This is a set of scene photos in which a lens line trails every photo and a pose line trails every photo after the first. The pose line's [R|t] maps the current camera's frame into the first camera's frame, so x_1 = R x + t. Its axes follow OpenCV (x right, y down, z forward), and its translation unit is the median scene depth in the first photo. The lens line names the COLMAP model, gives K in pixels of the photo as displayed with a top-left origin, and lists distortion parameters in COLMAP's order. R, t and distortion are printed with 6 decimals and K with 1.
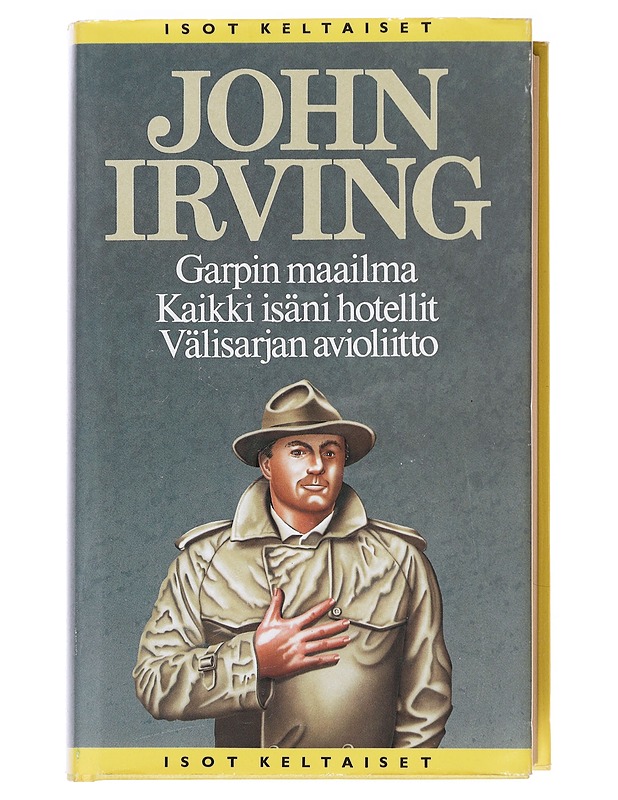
lens RADIAL K [[3547.5, 0, 309.2], [0, 3547.5, 401.8], [0, 0, 1]] dist [0.980250, 0.000000]
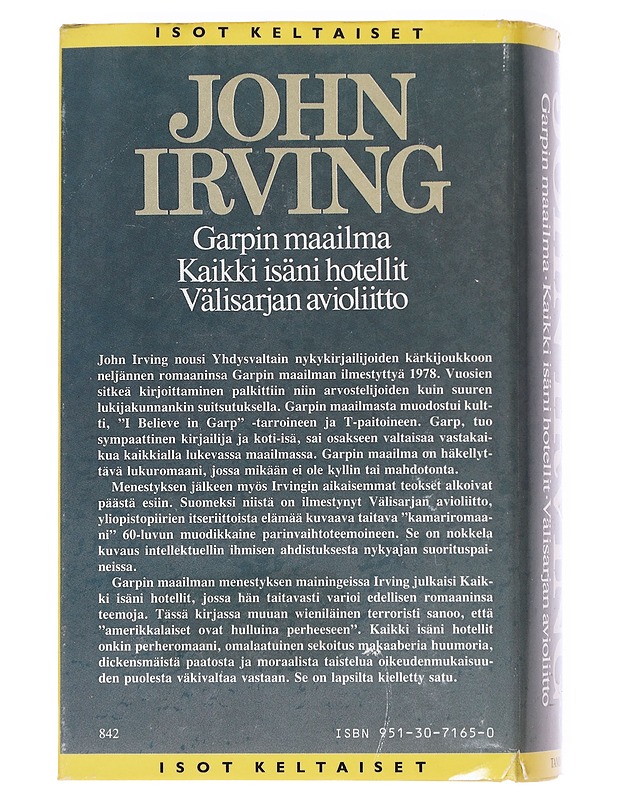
lens RADIAL K [[3547.5, 0, 332.7], [0, 3547.5, 435.8], [0, 0, 1]] dist [0.980250, 0.000000]
pose [[0.999955, -0.004543, 0.008382, -0.000190], [0.004476, 0.999958, 0.007957, 0.020939], [-0.008418, -0.007920, 0.999933, -0.223625]]
